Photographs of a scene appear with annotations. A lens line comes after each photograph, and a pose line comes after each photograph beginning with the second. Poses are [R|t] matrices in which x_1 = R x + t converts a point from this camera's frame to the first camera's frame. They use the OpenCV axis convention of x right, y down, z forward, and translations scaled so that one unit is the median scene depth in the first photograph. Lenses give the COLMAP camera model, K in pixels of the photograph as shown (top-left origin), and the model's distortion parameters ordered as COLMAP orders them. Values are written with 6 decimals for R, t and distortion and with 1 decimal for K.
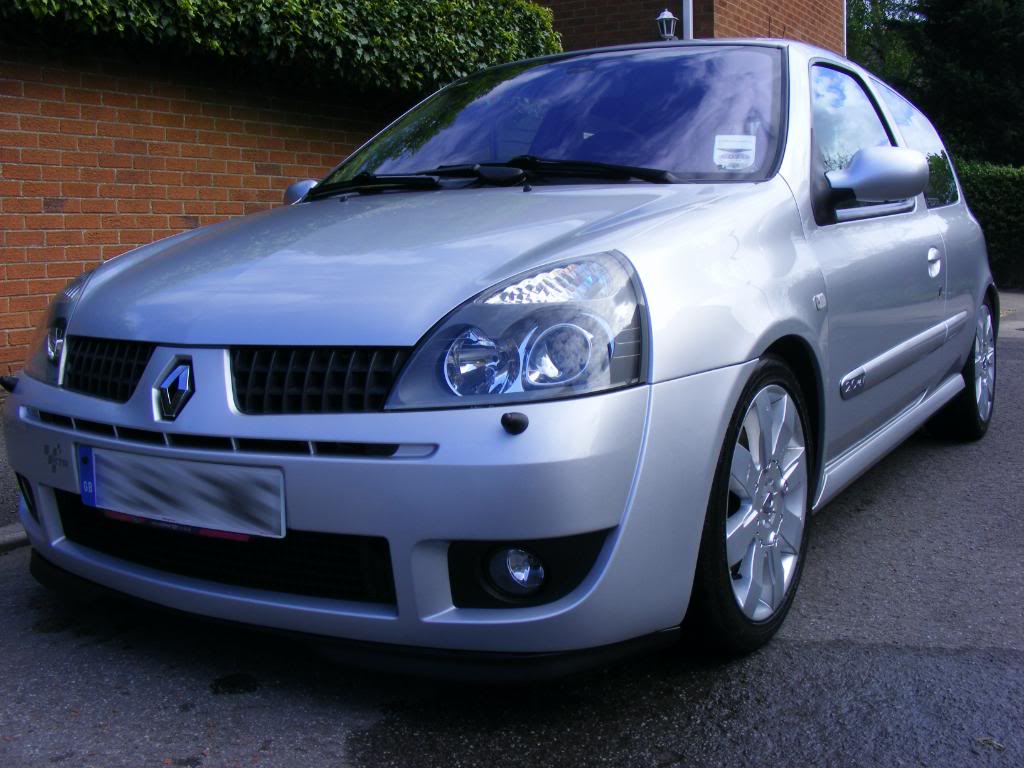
lens RADIAL K [[1168.6, 0, 512.0], [0, 1168.6, 384.0], [0, 0, 1]] dist [-0.232790, 0.226330]
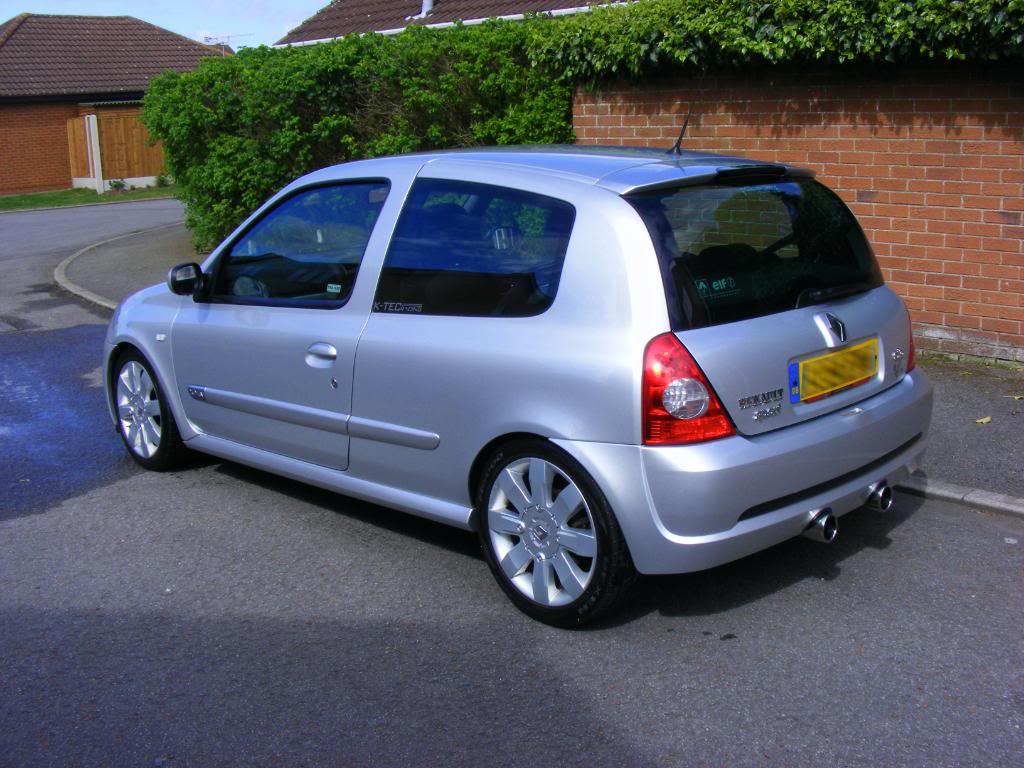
lens RADIAL K [[1168.6, 0, 512.0], [0, 1168.6, 384.0], [0, 0, 1]] dist [-0.232790, 0.226330]
pose [[-0.212754, 0.236899, -0.947953, 0.880138], [-0.084677, 0.962044, 0.259425, -0.242770], [0.973430, 0.135463, -0.184619, 0.845309]]
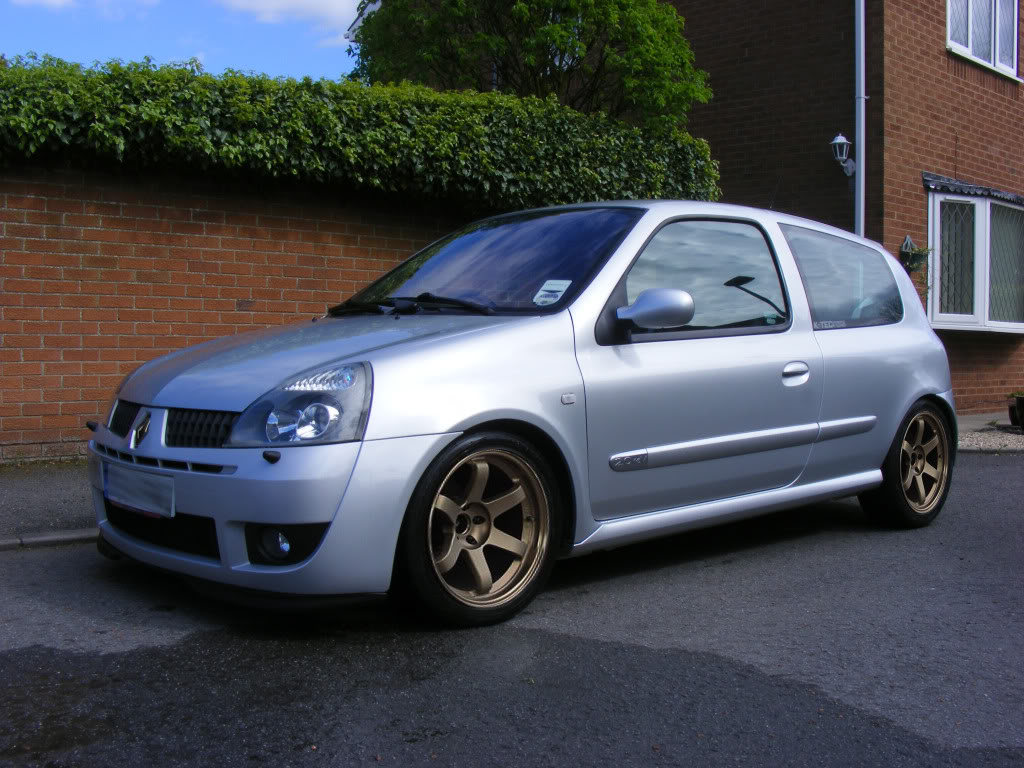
lens RADIAL K [[1168.6, 0, 512.0], [0, 1168.6, 384.0], [0, 0, 1]] dist [-0.232790, 0.226330]
pose [[0.959823, 0.039781, -0.277773, 0.254585], [-0.061992, 0.995502, -0.071639, 0.008094], [0.273674, 0.085980, 0.957972, -0.179842]]
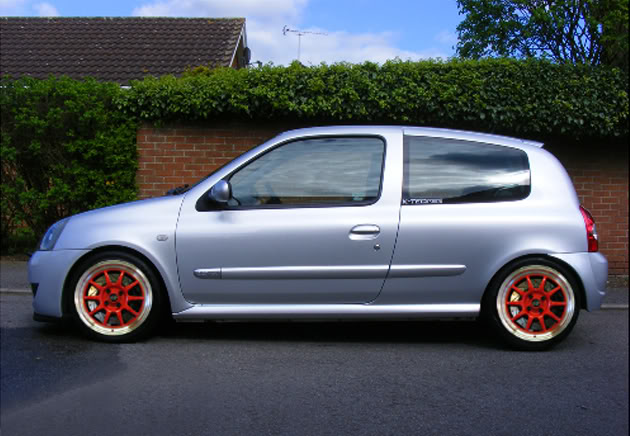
lens RADIAL K [[727.2, 0, 315.0], [0, 727.2, 218.0], [0, 0, 1]] dist [-0.211705, 0.013390]
pose [[0.528614, 0.047688, -0.847522, 0.827867], [-0.135360, 0.990381, -0.028700, -0.050706], [0.838001, 0.129892, 0.529984, 0.155421]]
